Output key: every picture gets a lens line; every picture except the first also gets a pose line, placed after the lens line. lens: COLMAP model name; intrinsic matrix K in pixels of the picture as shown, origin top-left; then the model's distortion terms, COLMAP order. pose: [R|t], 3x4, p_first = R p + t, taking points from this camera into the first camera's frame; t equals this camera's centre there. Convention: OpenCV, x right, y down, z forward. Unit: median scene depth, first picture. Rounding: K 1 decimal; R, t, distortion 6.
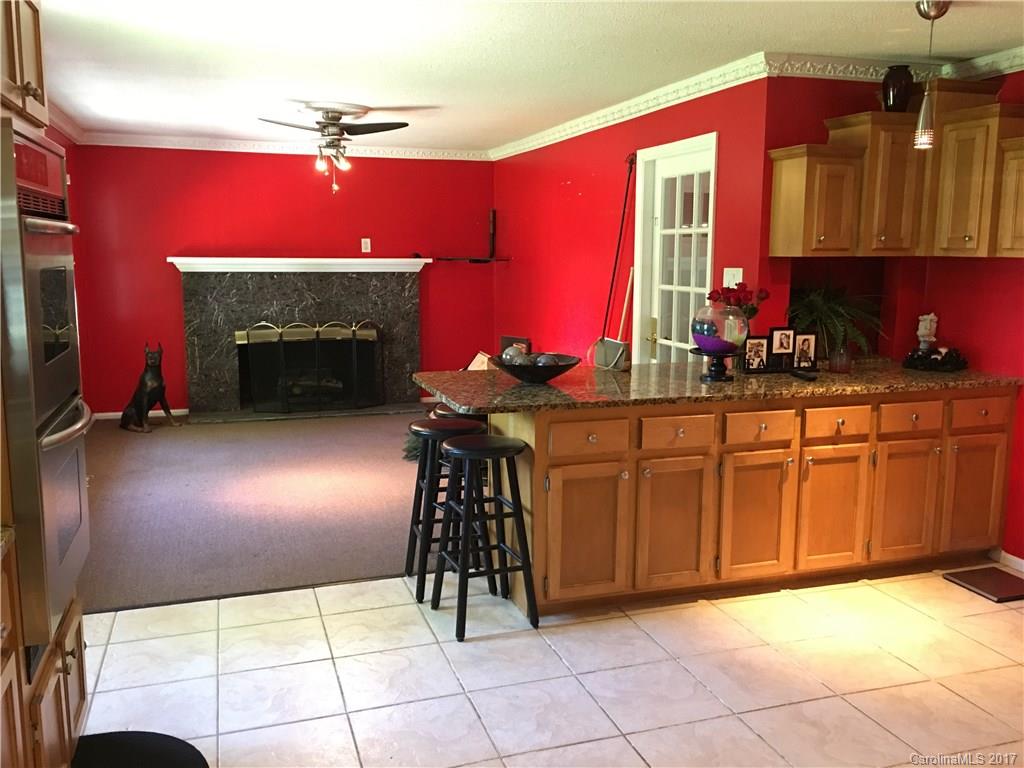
lens RADIAL K [[873.2, 0, 511.3], [0, 873.2, 377.6], [0, 0, 1]] dist [0.061990, -0.072515]
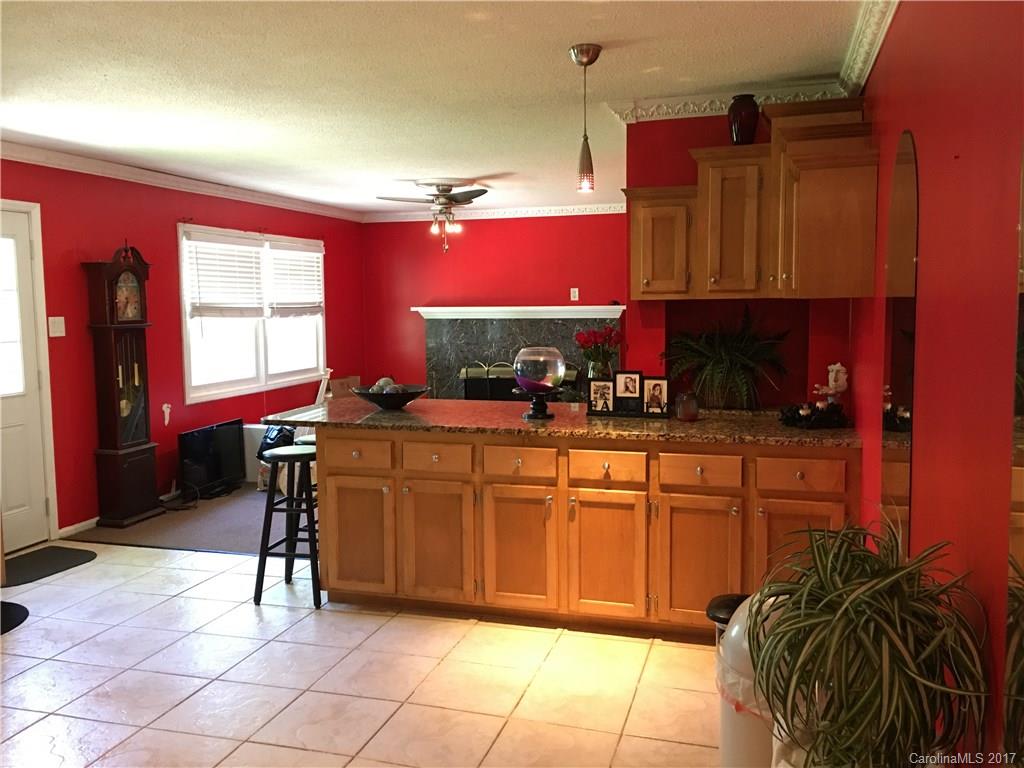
lens RADIAL K [[873.2, 0, 511.3], [0, 873.2, 377.6], [0, 0, 1]] dist [0.061990, -0.072515]
pose [[0.820611, 0.037851, -0.570233, 0.806666], [-0.069618, 0.996994, -0.034008, -0.007396], [0.567231, 0.067606, 0.820779, 0.120984]]
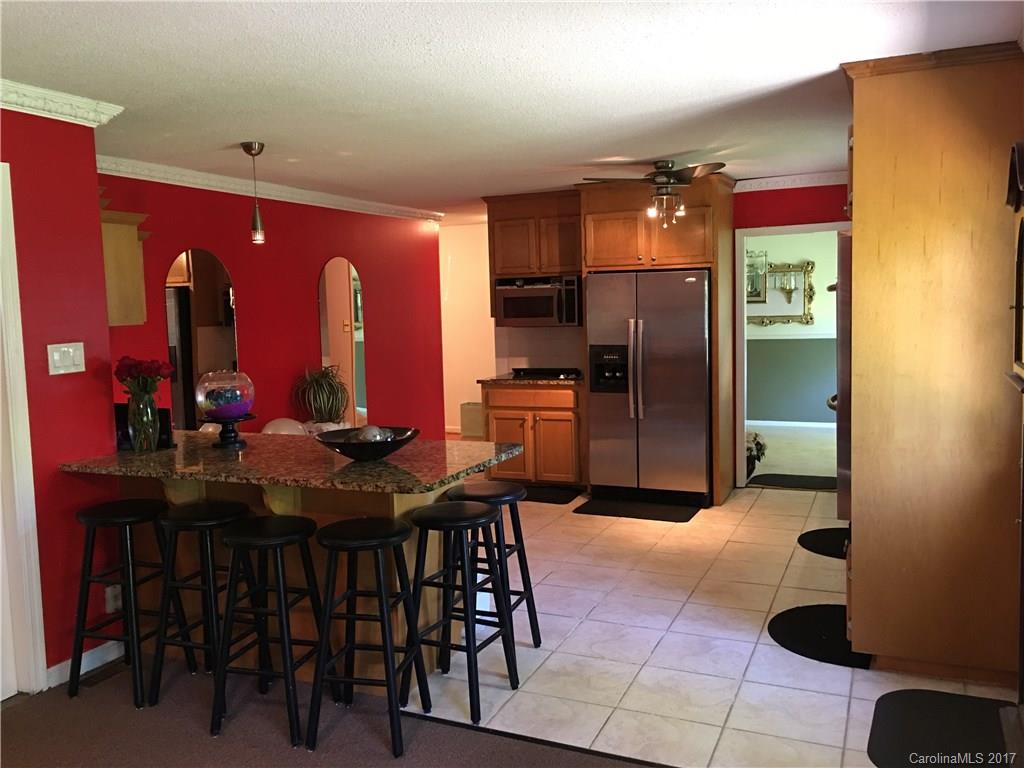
lens RADIAL K [[873.2, 0, 511.3], [0, 873.2, 377.6], [0, 0, 1]] dist [0.061990, -0.072515]
pose [[-0.741981, -0.039932, 0.669231, -0.661193], [0.125888, 0.972170, 0.197581, -0.228976], [-0.658496, 0.230850, -0.716304, 1.484828]]
